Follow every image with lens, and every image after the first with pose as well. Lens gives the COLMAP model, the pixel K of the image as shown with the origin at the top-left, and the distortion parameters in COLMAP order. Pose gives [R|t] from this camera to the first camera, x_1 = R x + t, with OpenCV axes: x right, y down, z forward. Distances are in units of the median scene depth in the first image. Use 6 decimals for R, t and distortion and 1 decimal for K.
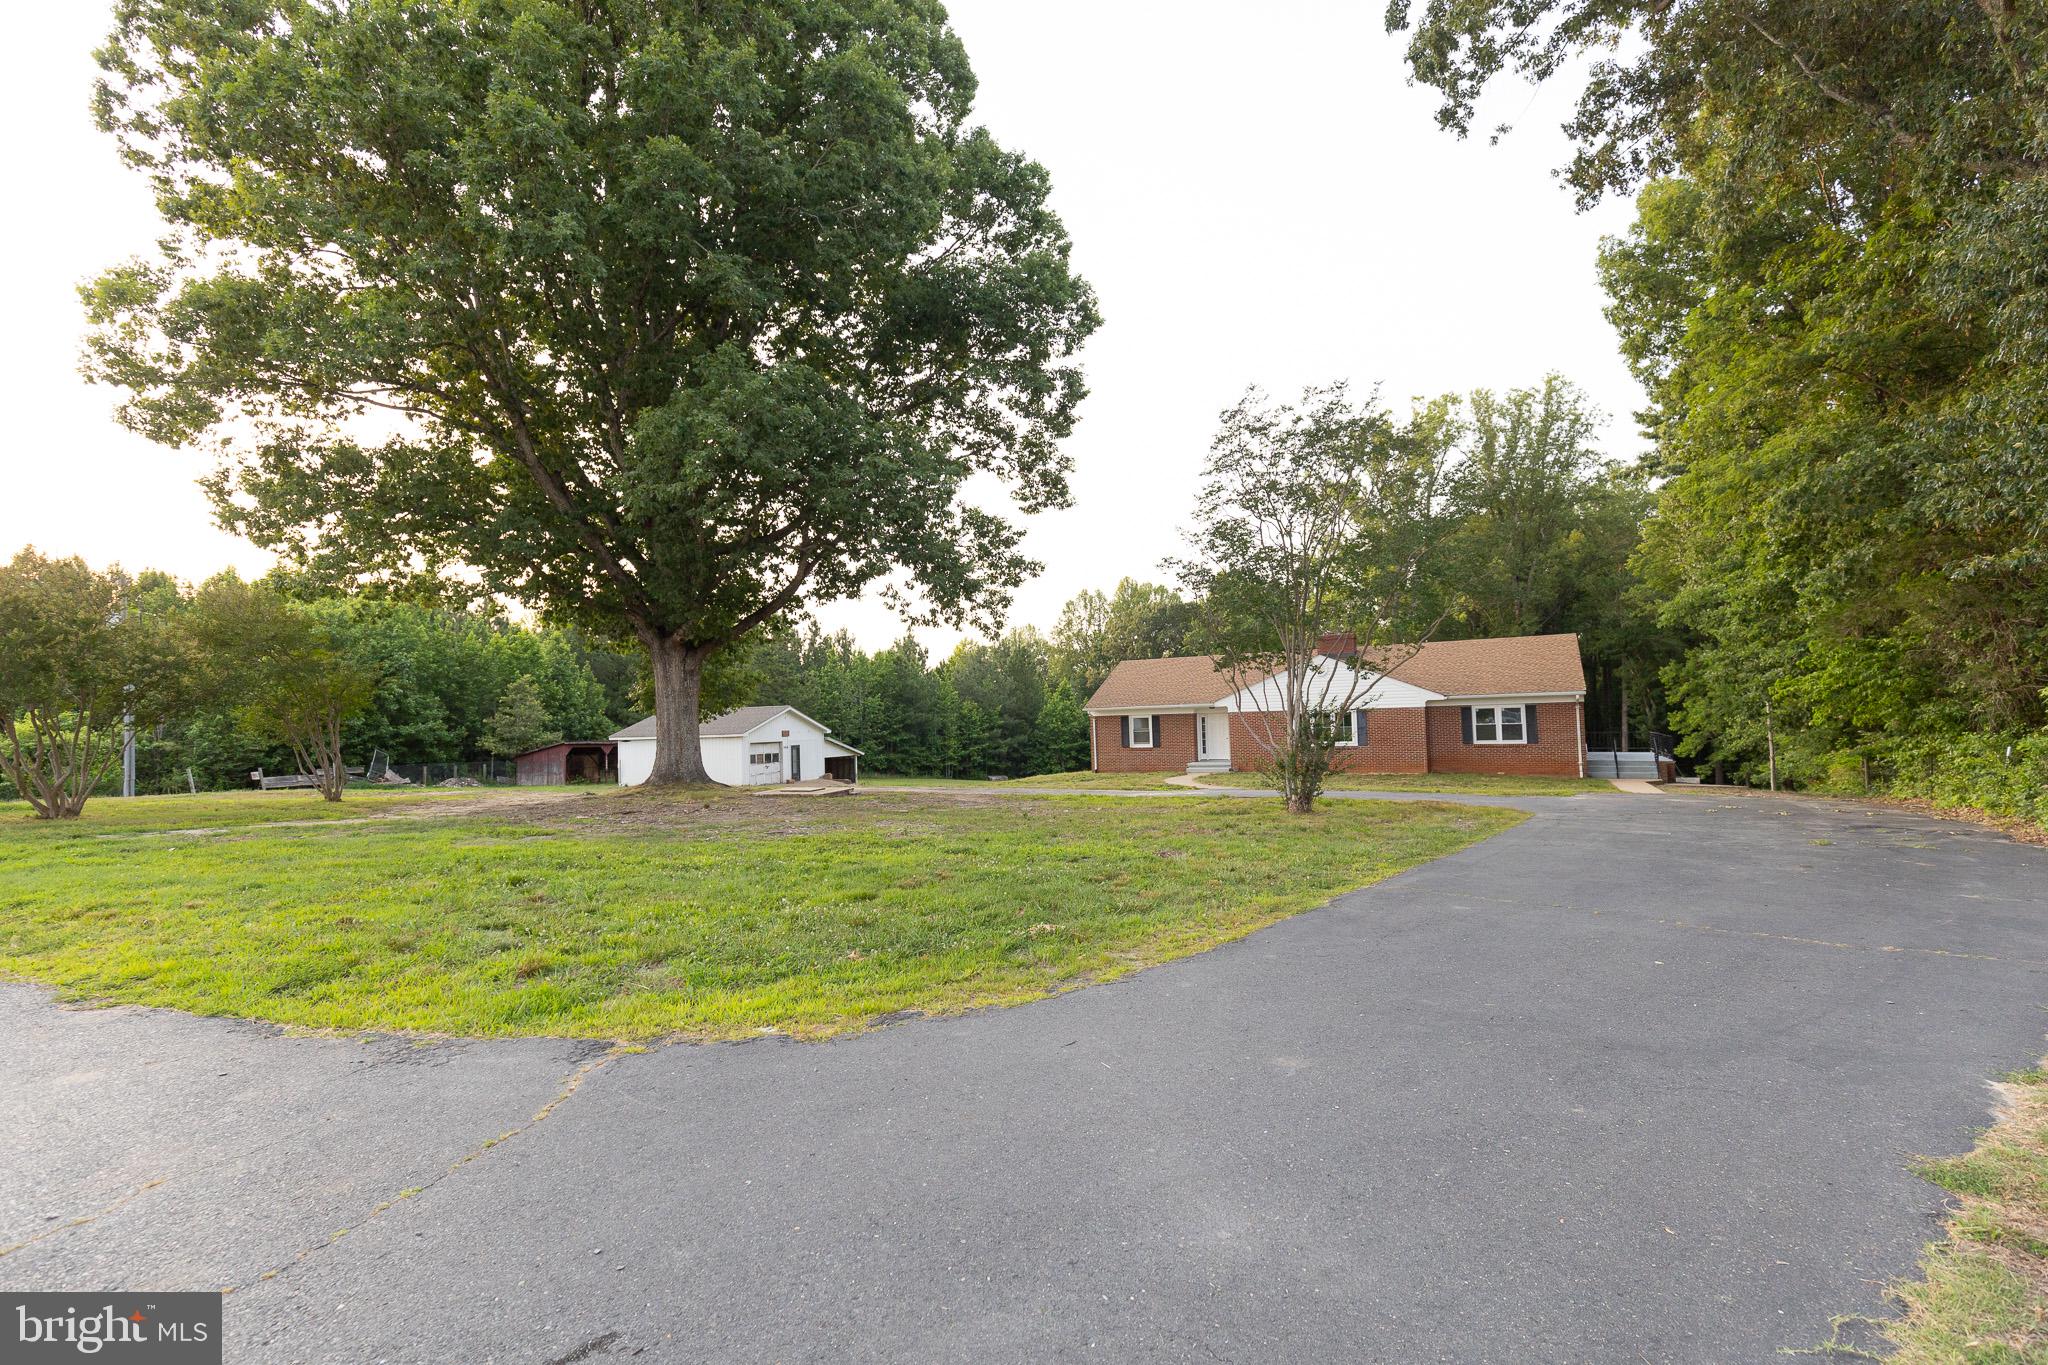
lens RADIAL K [[940.4, 0, 1029.1], [0, 940.4, 675.3], [0, 0, 1]] dist [0.023142, -0.005066]
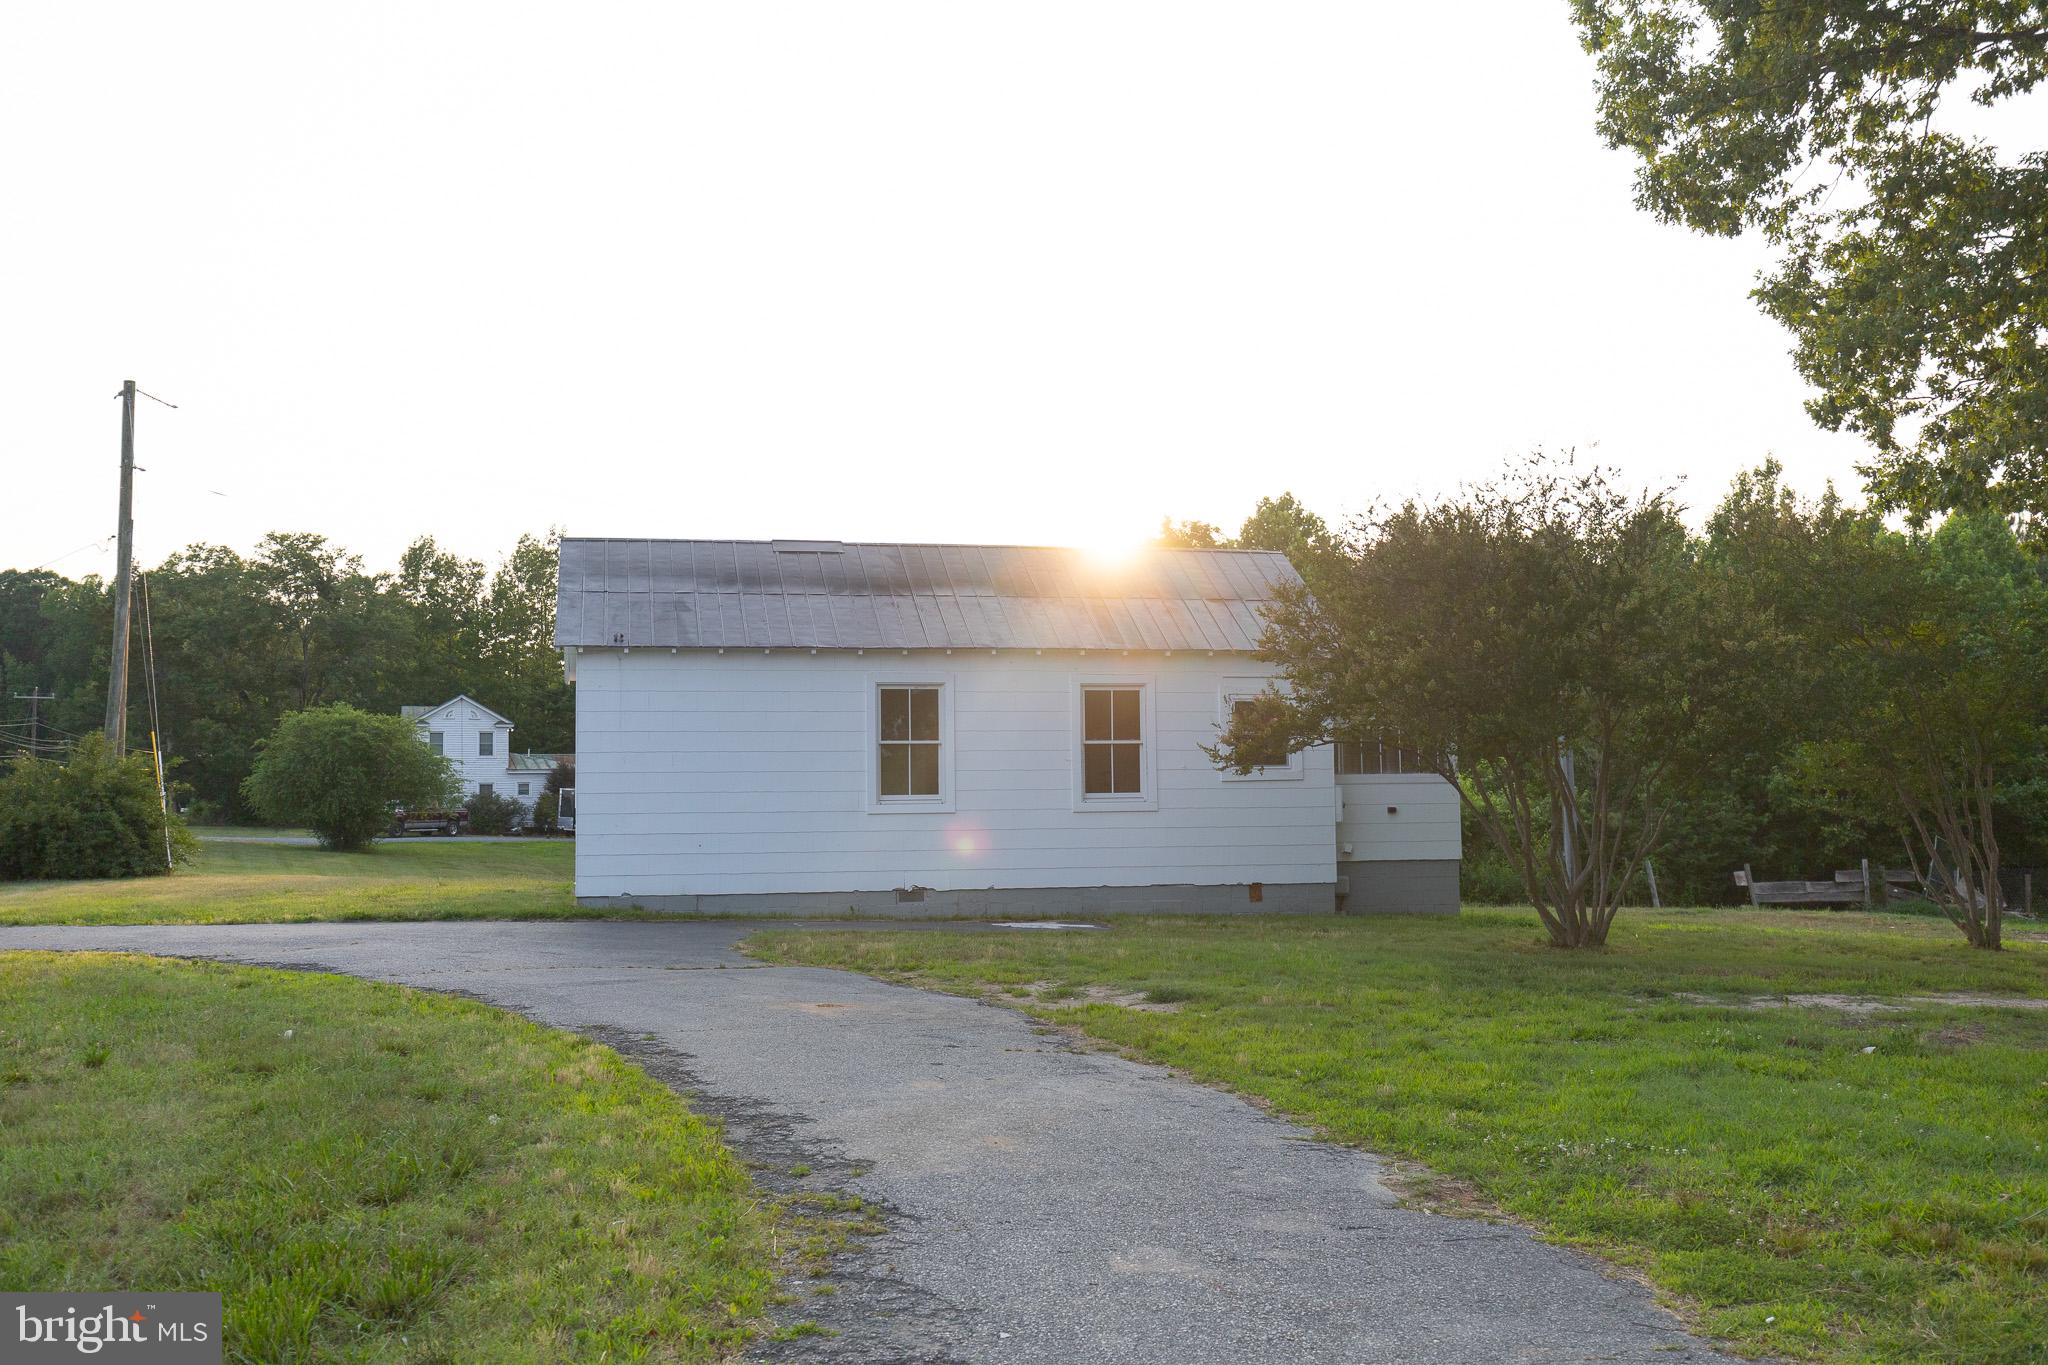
lens RADIAL K [[1998.1, 0, 1012.1], [0, 1998.1, 680.4], [0, 0, 1]] dist [0.002541, 0.000000]
pose [[0.553520, -0.038246, -0.831957, -0.095181], [0.036368, 0.999102, -0.021733, 0.003672], [0.832042, -0.018227, 0.554414, 0.039164]]
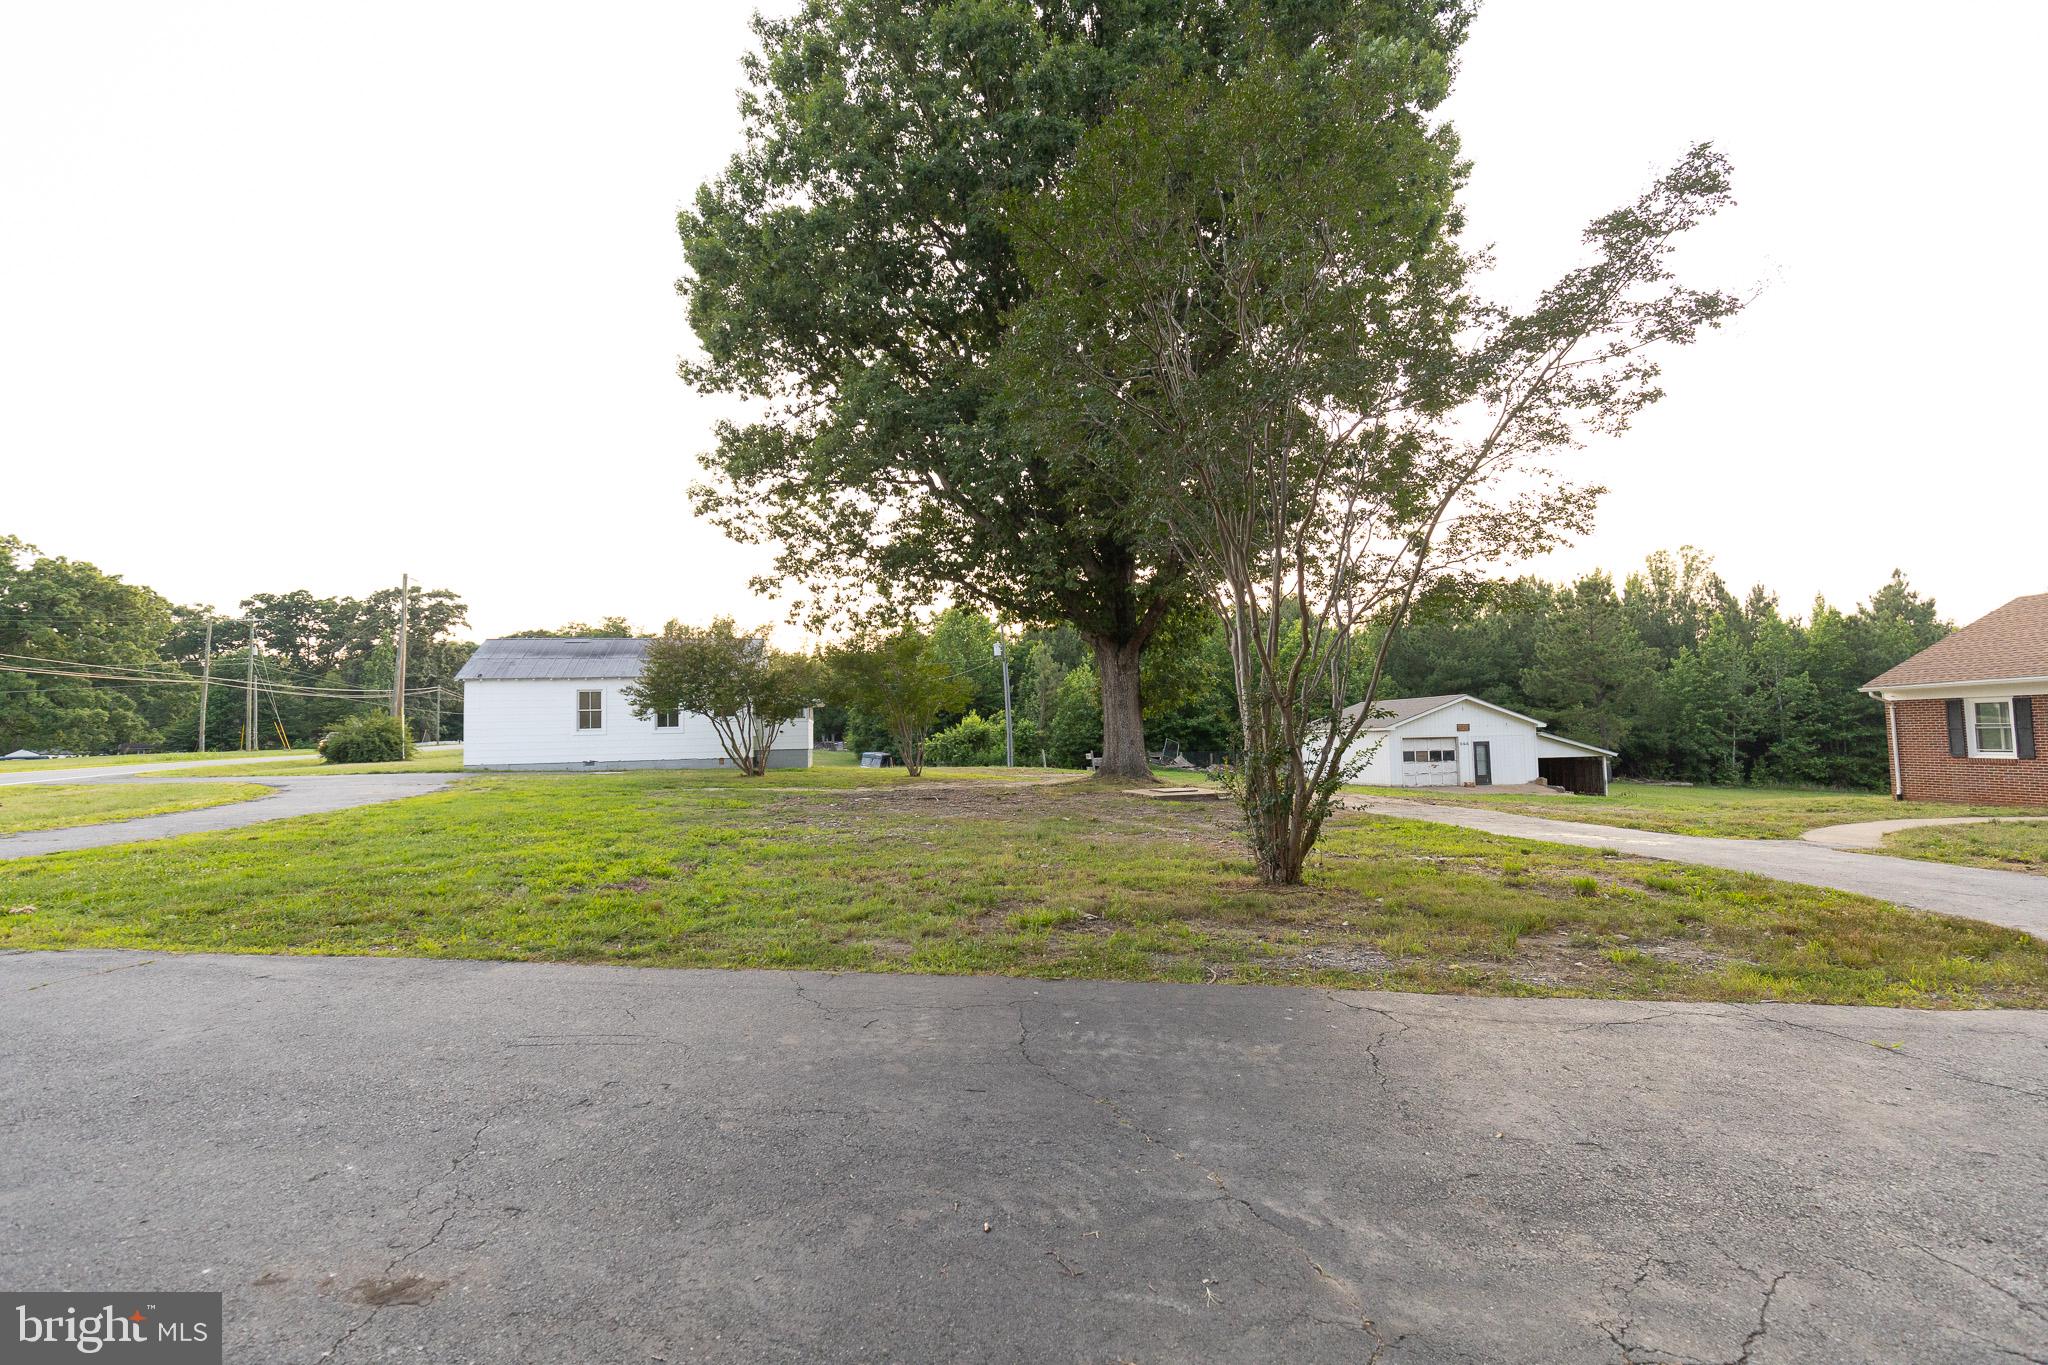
lens RADIAL K [[940.4, 0, 1026.2], [0, 940.4, 687.5], [0, 0, 1]] dist [0.023142, -0.005066]
pose [[0.536652, -0.030125, -0.843266, 0.252306], [0.049095, 0.998784, -0.004437, 0.010138], [0.842374, -0.039020, 0.537478, 0.215804]]
